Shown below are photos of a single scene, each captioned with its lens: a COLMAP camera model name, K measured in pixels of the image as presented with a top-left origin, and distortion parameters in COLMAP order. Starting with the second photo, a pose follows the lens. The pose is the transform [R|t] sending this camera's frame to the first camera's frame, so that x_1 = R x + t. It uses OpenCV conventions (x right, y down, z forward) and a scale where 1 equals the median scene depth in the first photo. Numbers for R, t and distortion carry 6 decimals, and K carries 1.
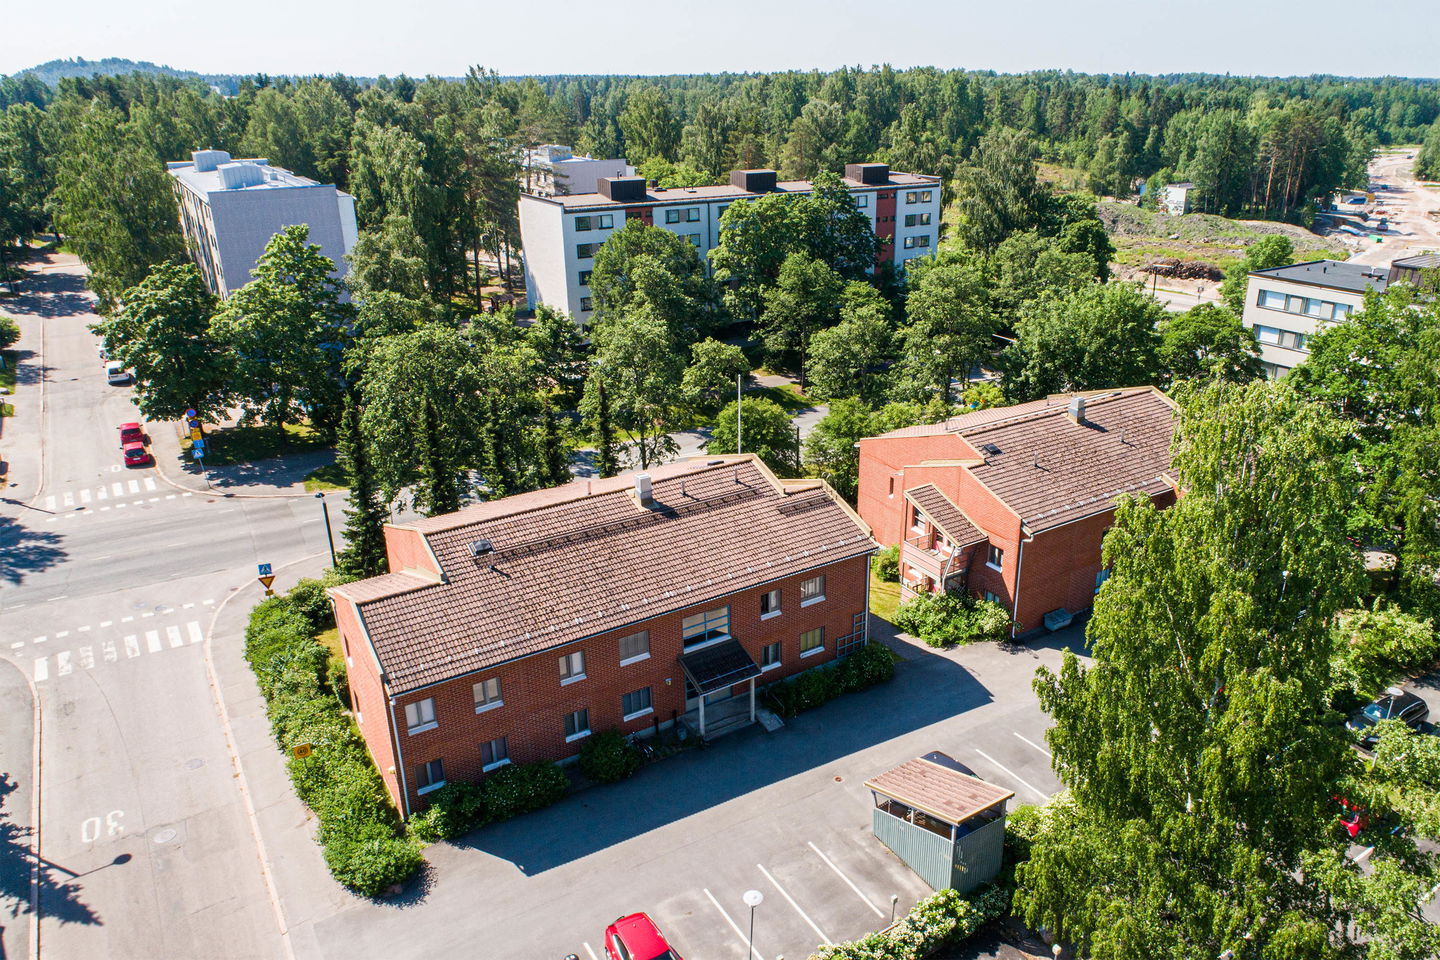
lens RADIAL K [[1024.0, 0, 720.0], [0, 1024.0, 480.0], [0, 0, 1]] dist [0.004945, 0.002652]
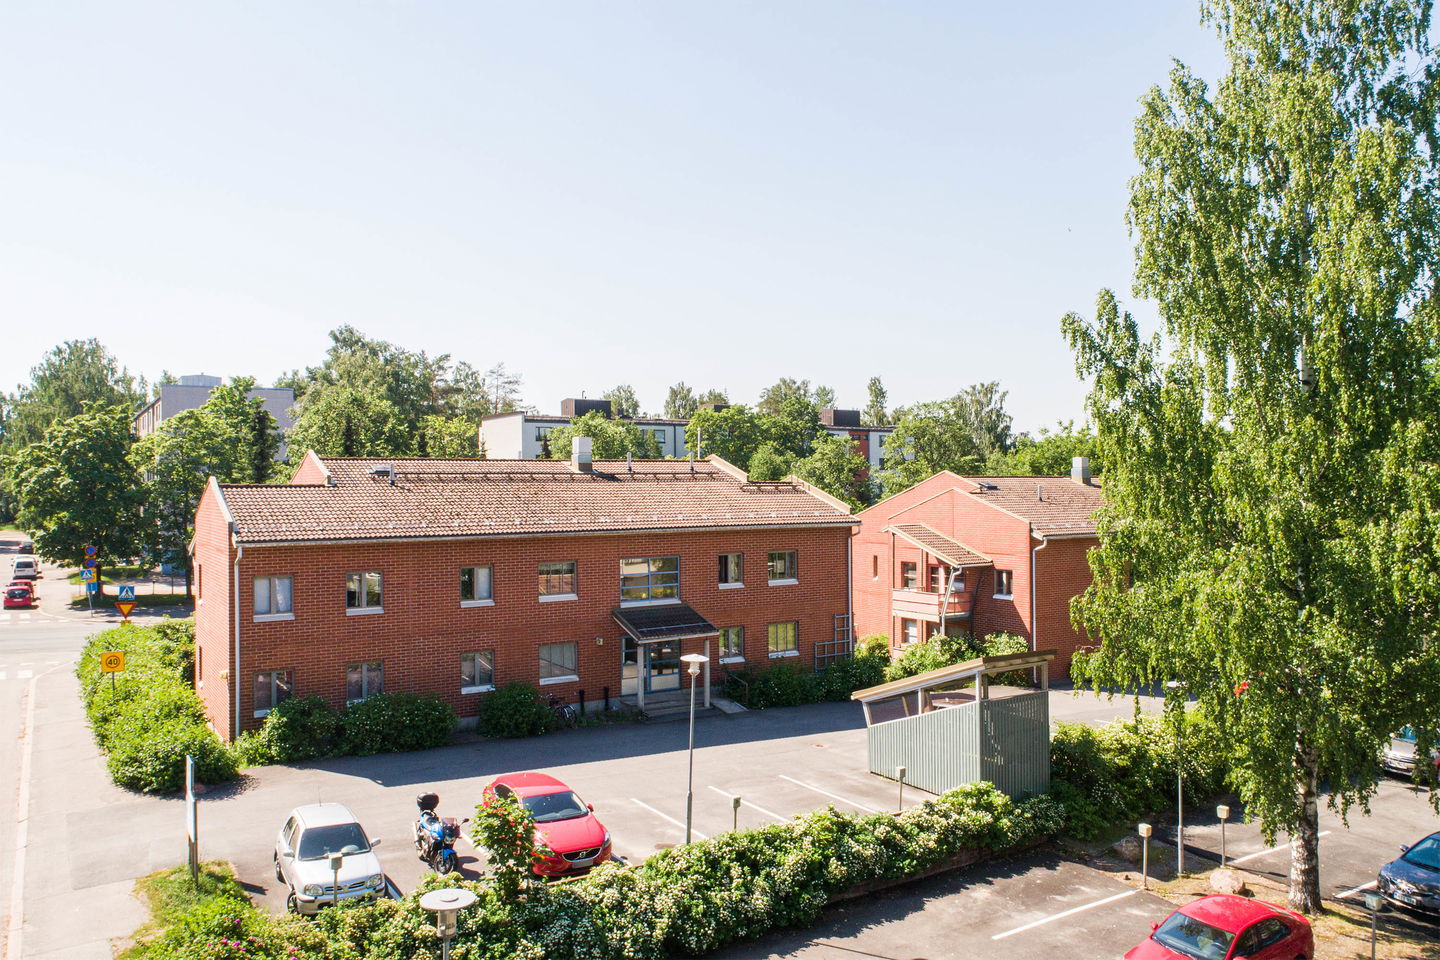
lens RADIAL K [[1071.1, 0, 681.7], [0, 1071.1, 481.2], [0, 0, 1]] dist [0.002772, -0.000657]
pose [[0.999869, 0.010320, -0.012443, 0.018483], [-0.014209, 0.928126, -0.371996, 0.332744], [0.007710, 0.372124, 0.928151, 0.165321]]
